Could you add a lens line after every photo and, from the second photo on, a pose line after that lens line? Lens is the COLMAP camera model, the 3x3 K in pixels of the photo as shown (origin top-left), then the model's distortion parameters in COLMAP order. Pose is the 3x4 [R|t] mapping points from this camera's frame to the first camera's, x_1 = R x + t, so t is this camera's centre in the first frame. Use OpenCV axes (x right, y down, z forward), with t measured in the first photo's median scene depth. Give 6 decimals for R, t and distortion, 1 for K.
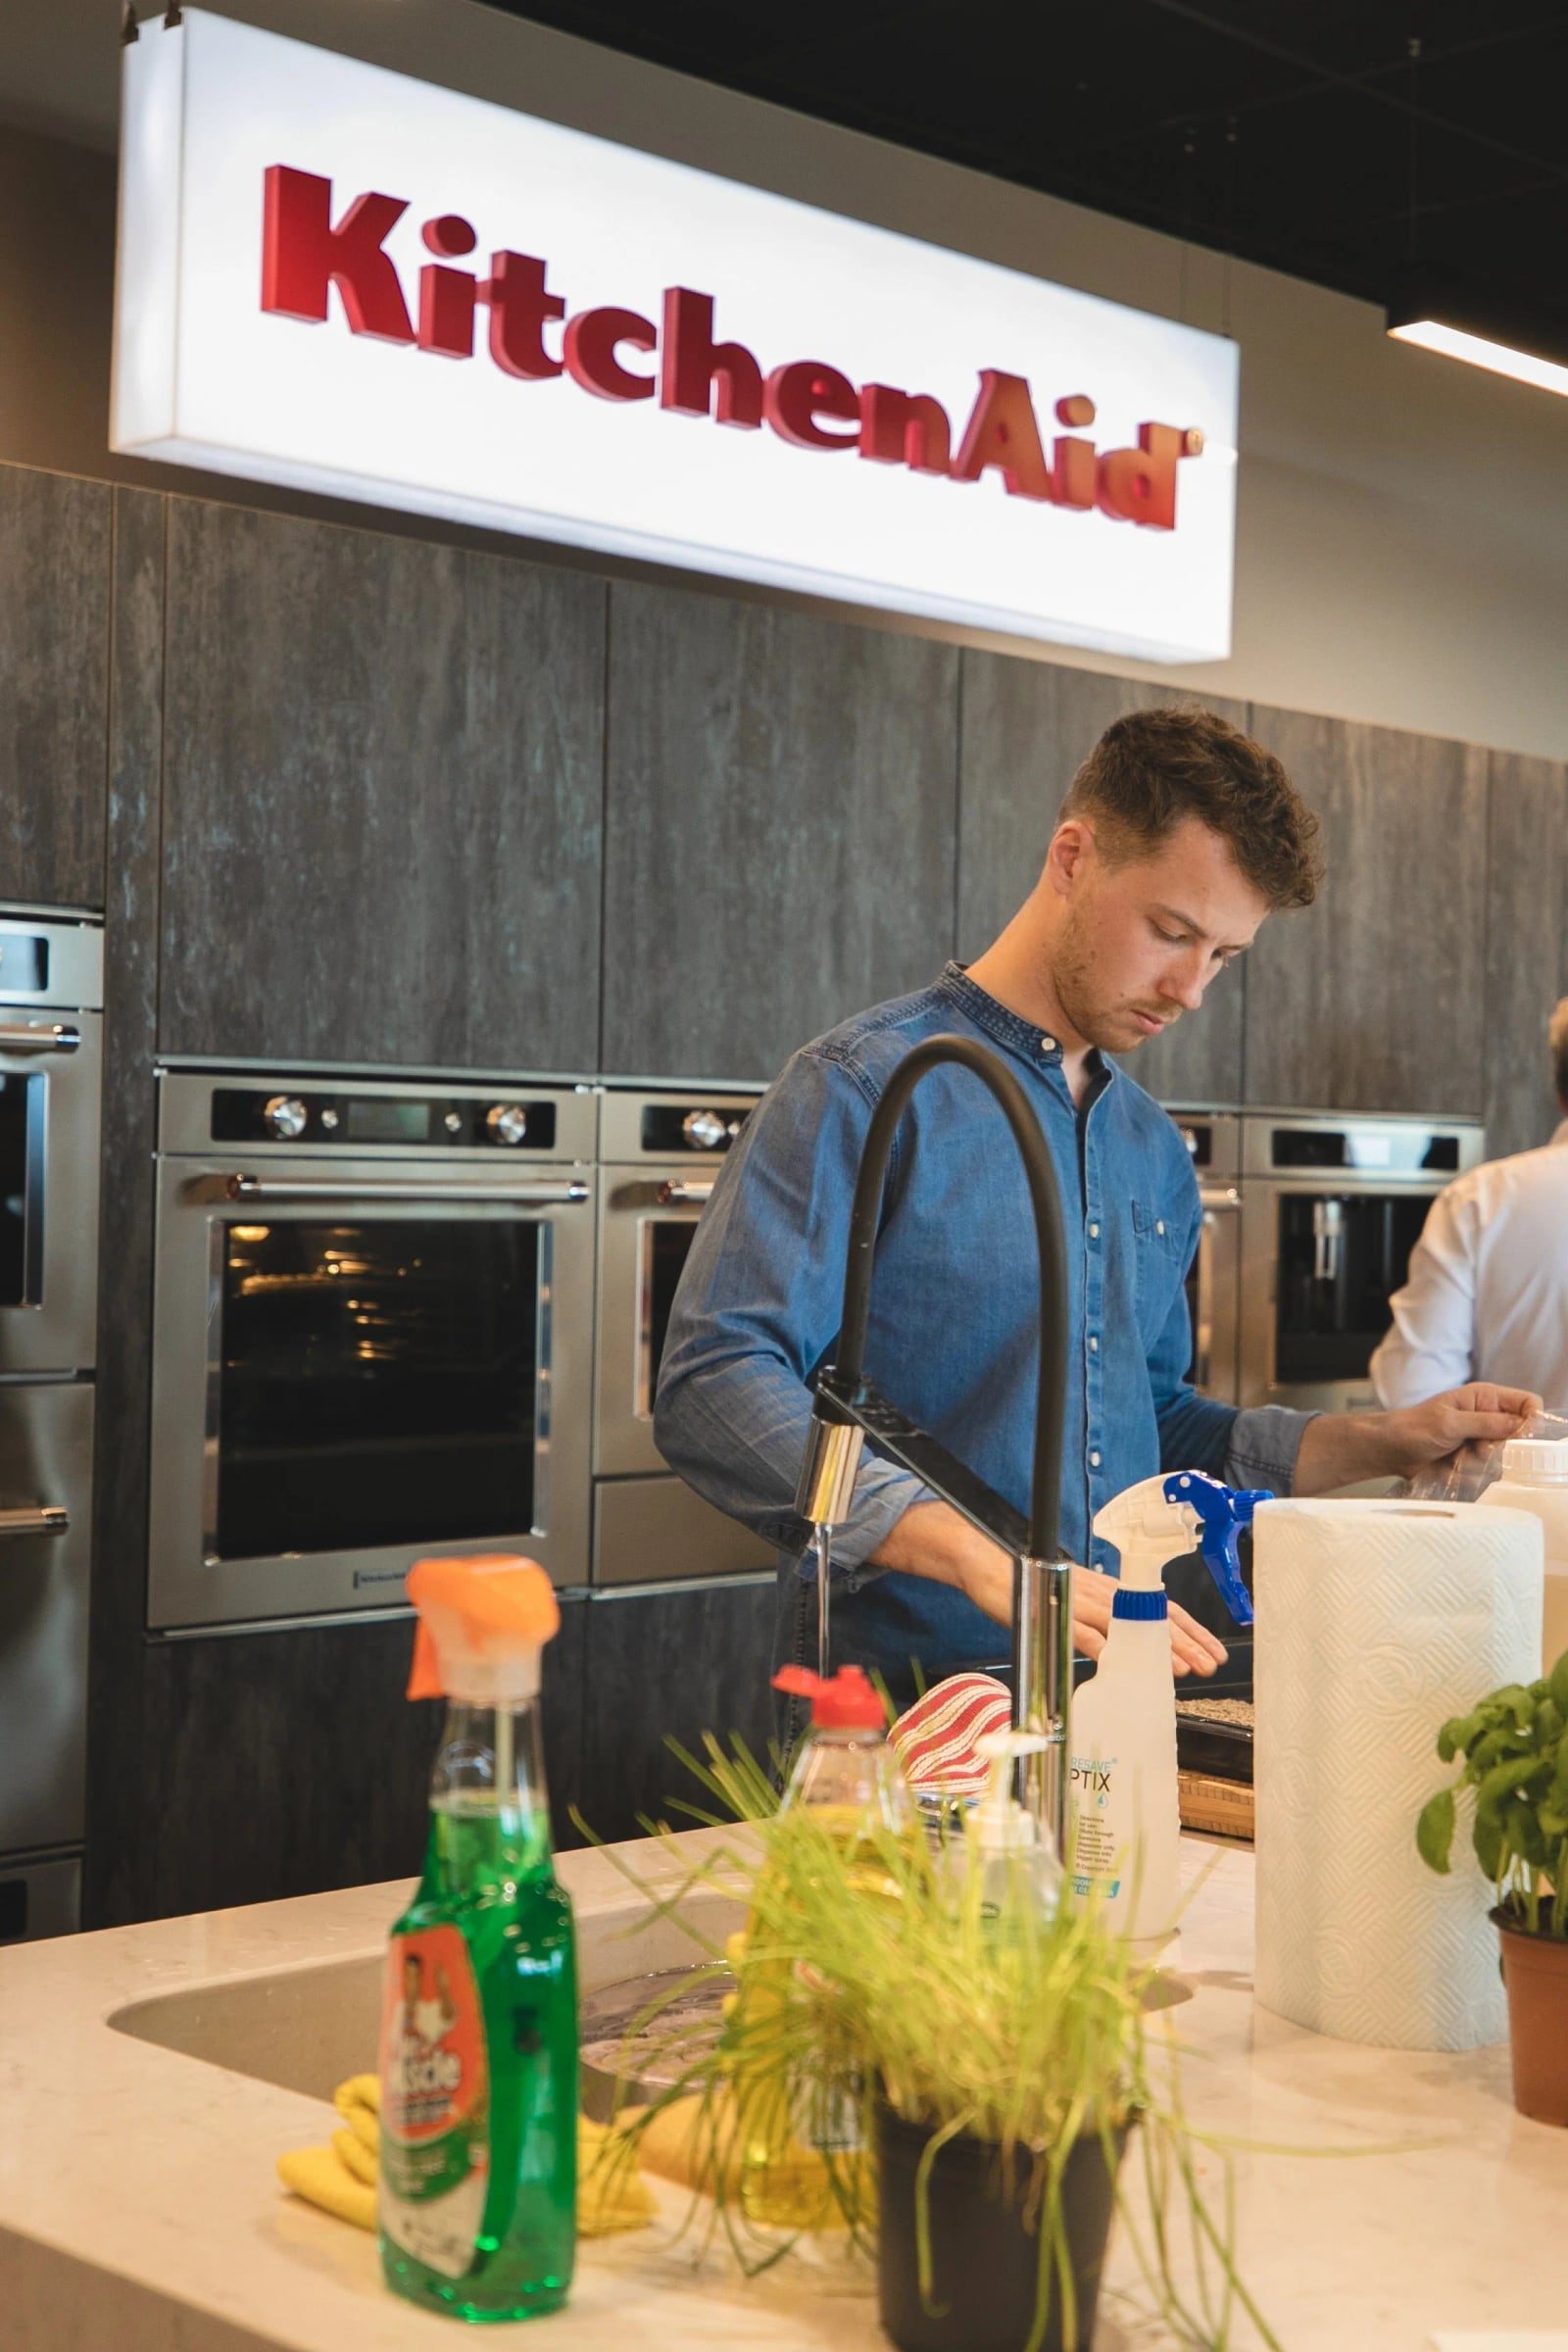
lens RADIAL K [[3031.5, 0, 784.0], [0, 3031.5, 1176.0], [0, 0, 1]] dist [0.228441, -0.046324]
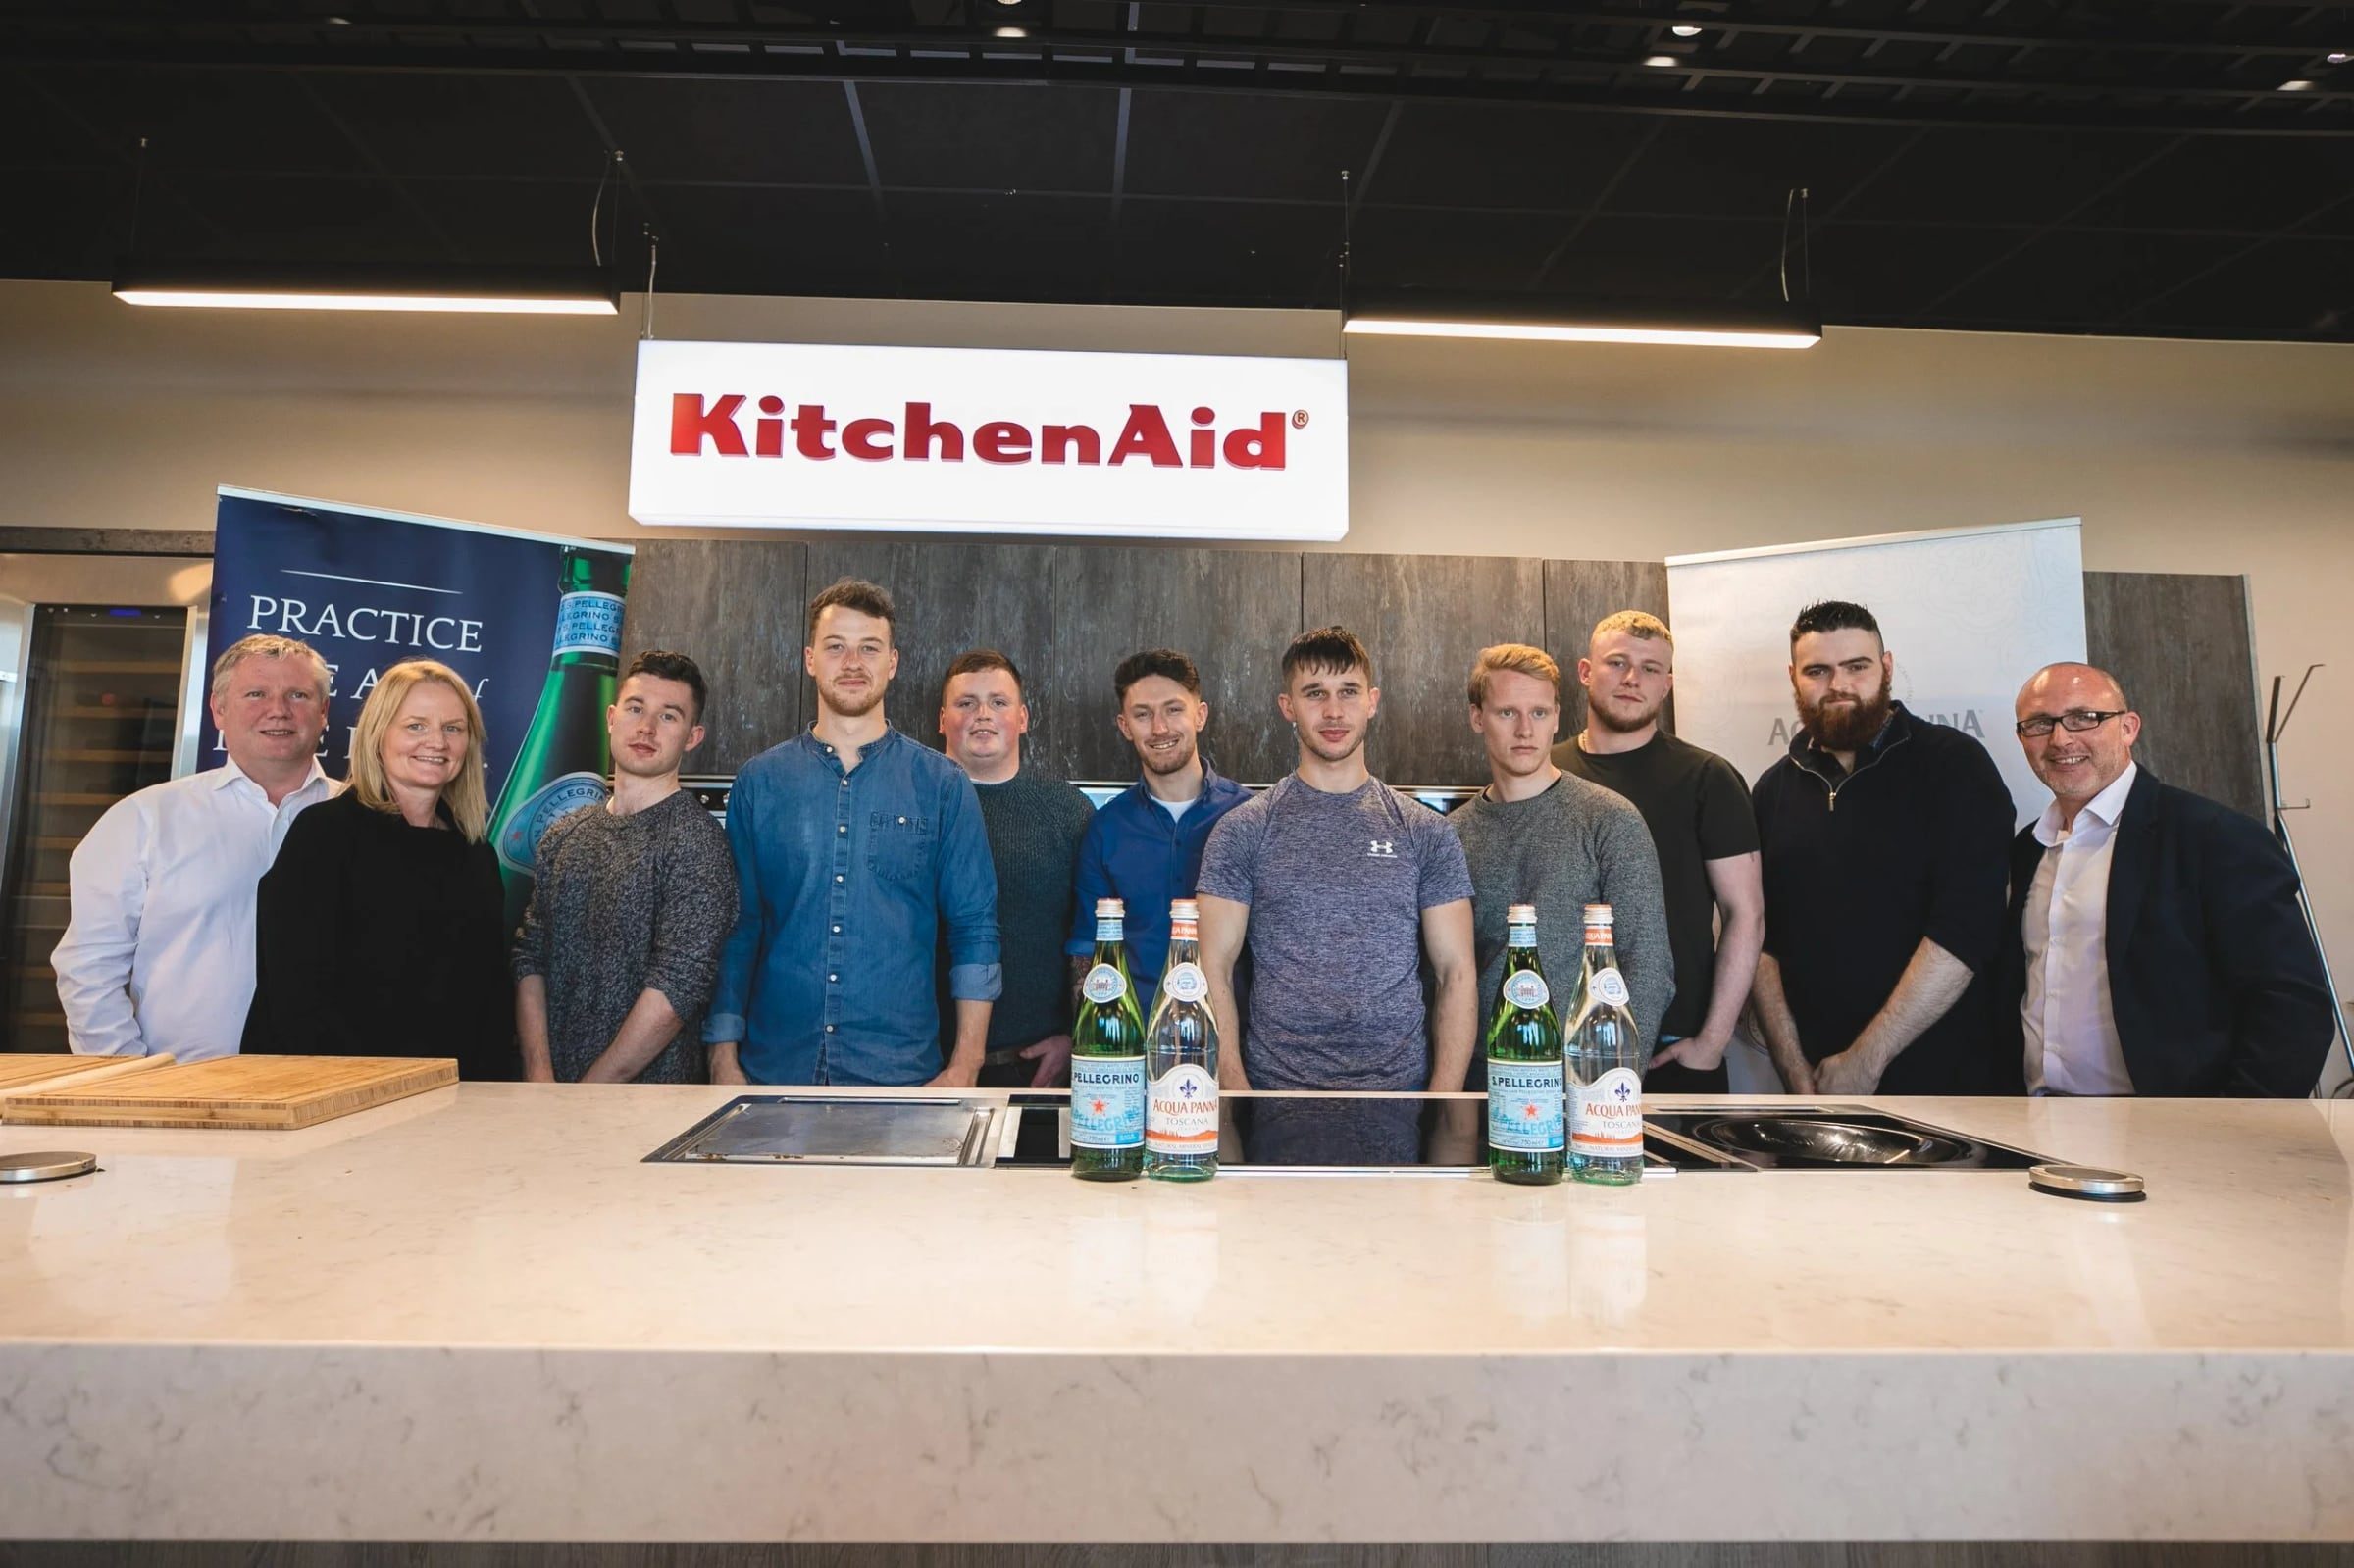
lens RADIAL K [[3033.7, 0, 1177.0], [0, 3033.7, 784.0], [0, 0, 1]] dist [0.228441, -0.046324]
pose [[0.774237, -0.138306, -0.617598, 1.126508], [0.013281, 0.979166, -0.202626, 0.314246], [0.632756, 0.148678, 0.759944, -0.316043]]
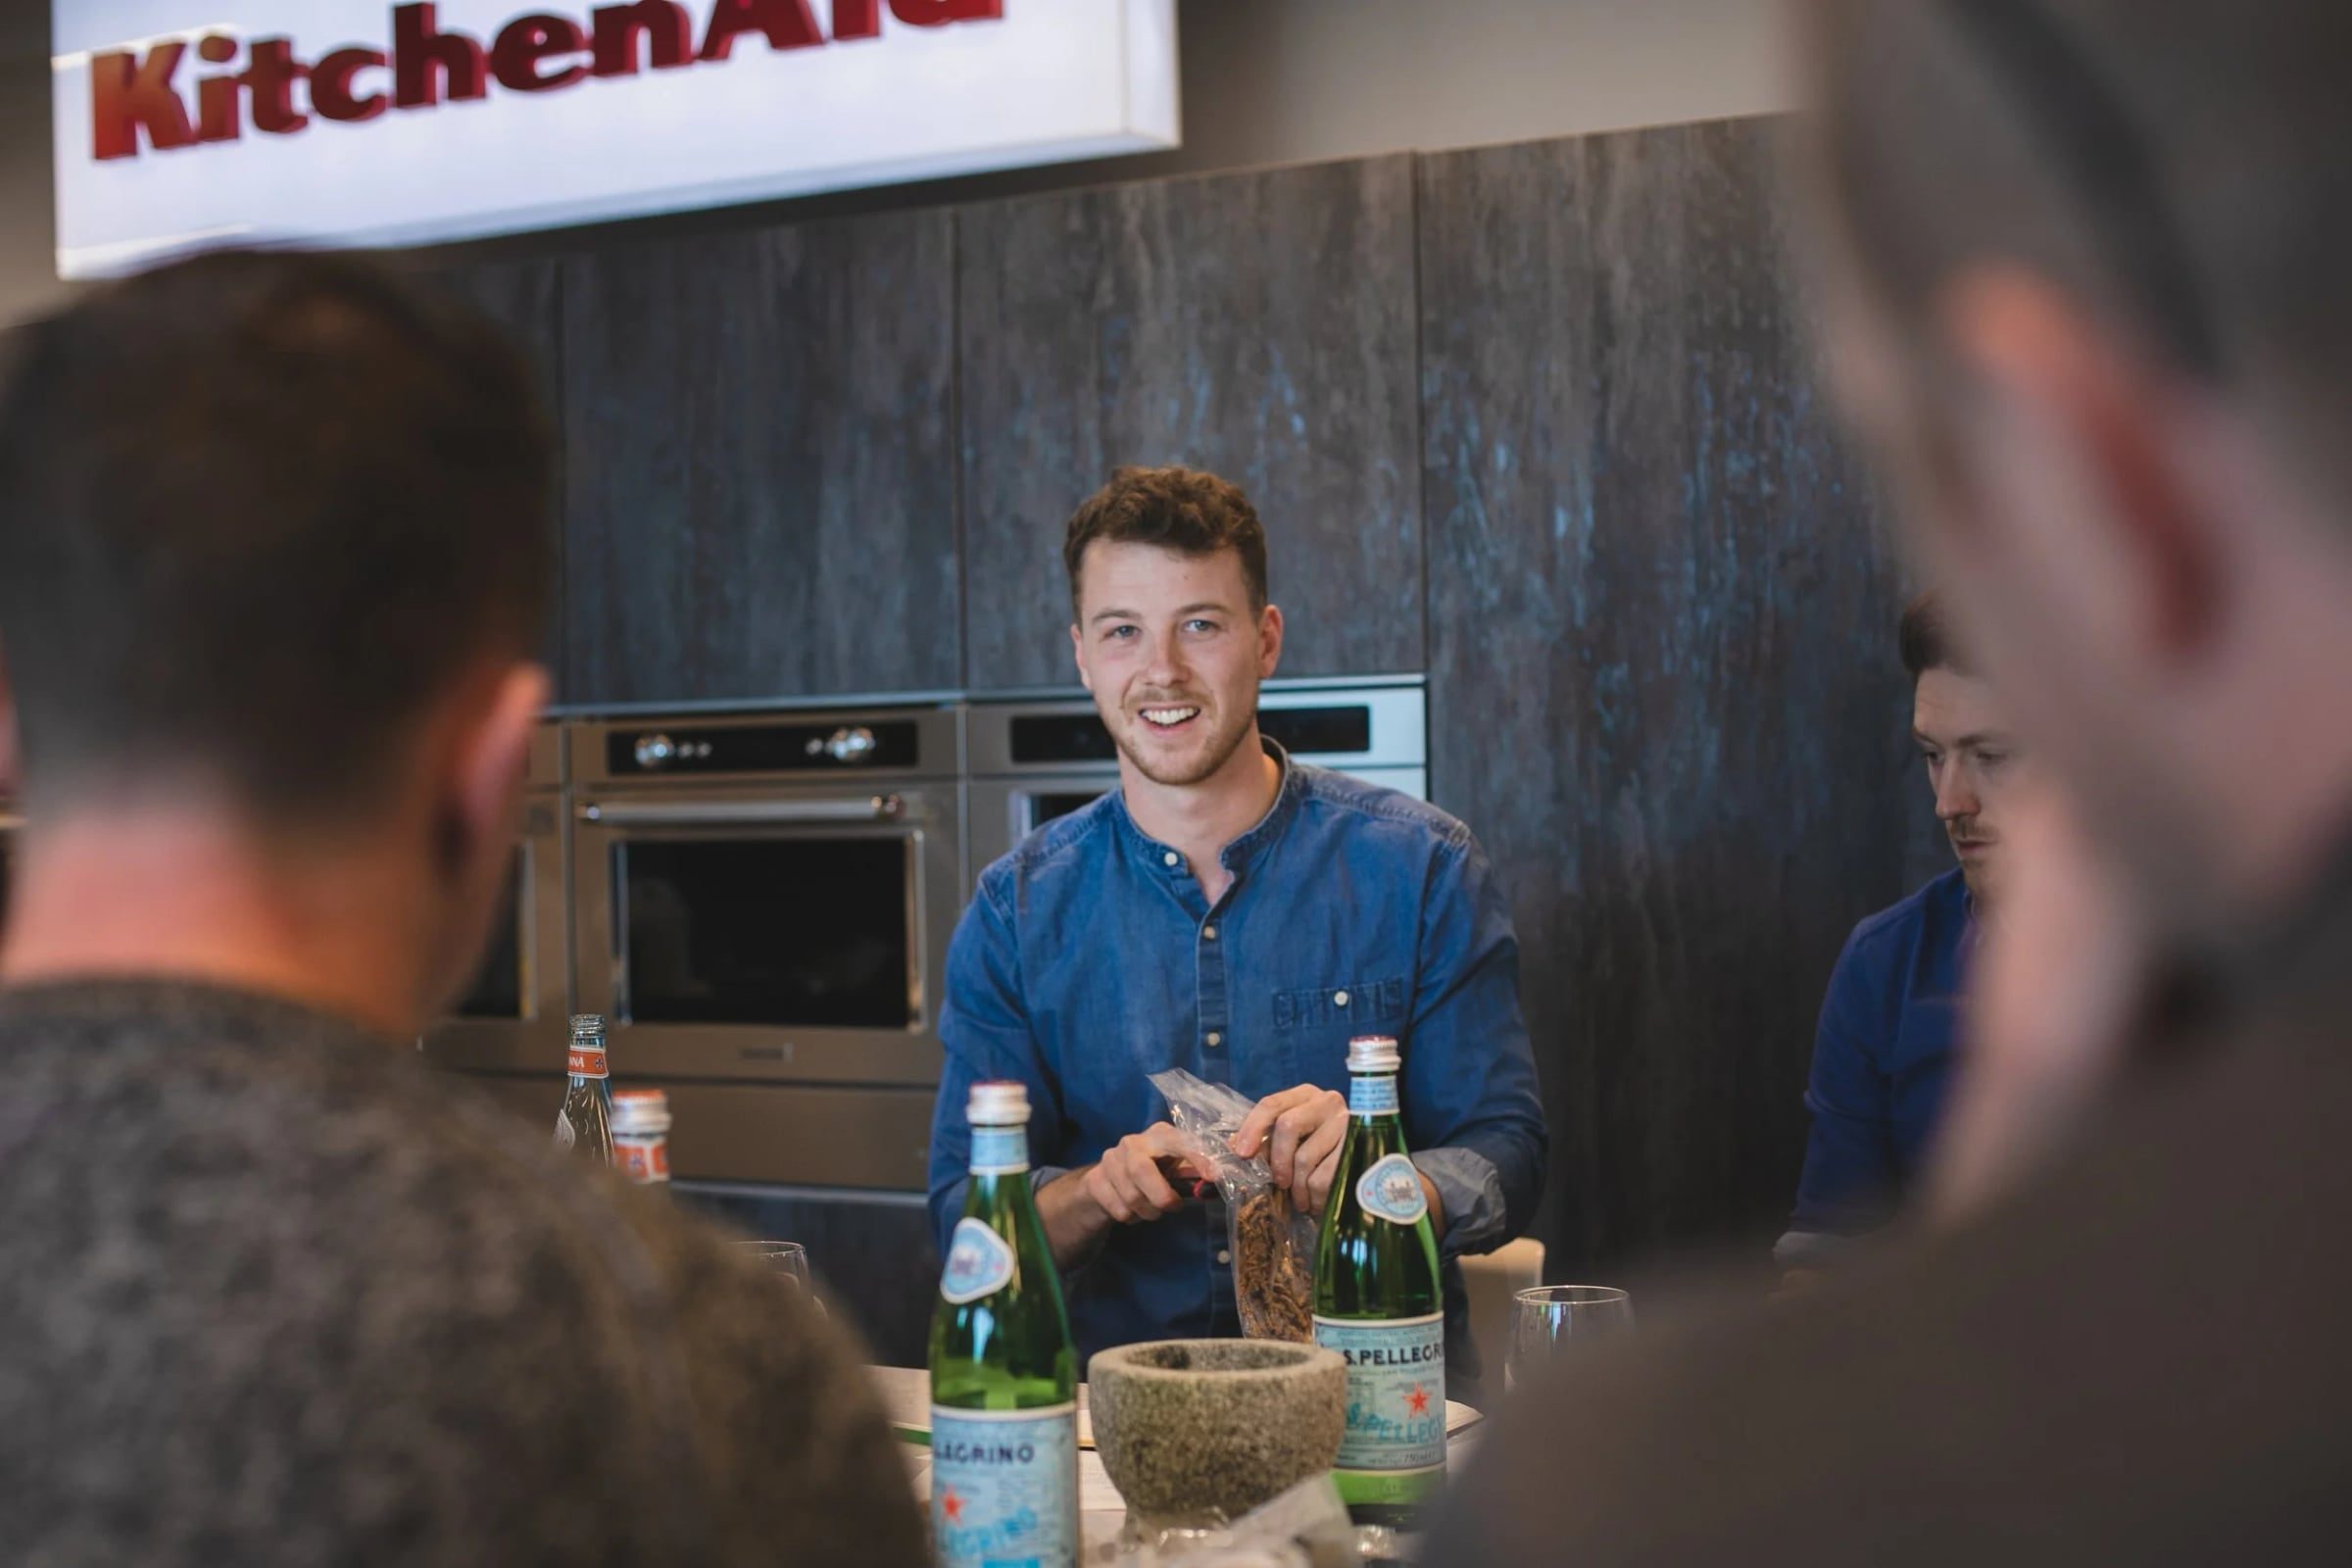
lens RADIAL K [[3067.0, 0, 1176.0], [0, 3067.0, 784.0], [0, 0, 1]] dist [0.036013, -0.046659]
pose [[0.335156, -0.026089, -0.941801, 0.953885], [0.035070, 0.999269, -0.015201, 0.016637], [0.941510, -0.027934, 0.335826, 0.769369]]
